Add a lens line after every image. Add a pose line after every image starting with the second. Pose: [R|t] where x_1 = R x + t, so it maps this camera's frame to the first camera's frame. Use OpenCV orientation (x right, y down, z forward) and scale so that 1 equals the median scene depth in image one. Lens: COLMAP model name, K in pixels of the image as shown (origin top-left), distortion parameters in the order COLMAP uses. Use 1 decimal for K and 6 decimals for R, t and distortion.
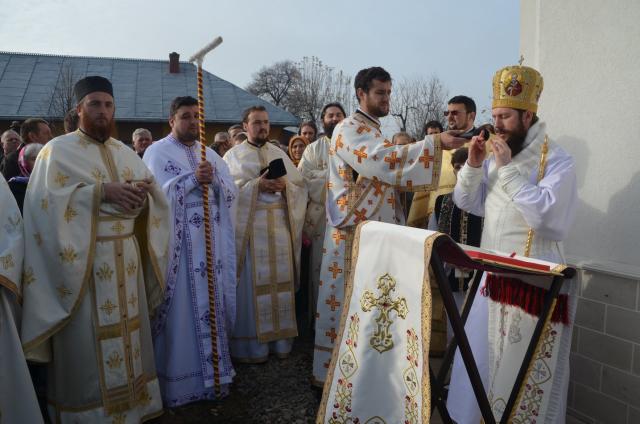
lens RADIAL K [[533.7, 0, 320.0], [0, 533.7, 212.0], [0, 0, 1]] dist [-0.038042, -0.067878]
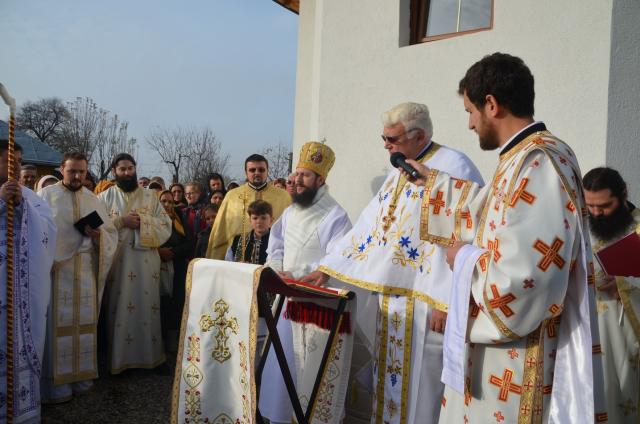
lens RADIAL K [[533.7, 0, 320.0], [0, 533.7, 212.0], [0, 0, 1]] dist [-0.038042, -0.067878]
pose [[0.904348, 0.033589, 0.425471, -0.163663], [0.004158, 0.996158, -0.087479, 0.016961], [-0.426775, 0.080881, 0.900734, -0.193699]]
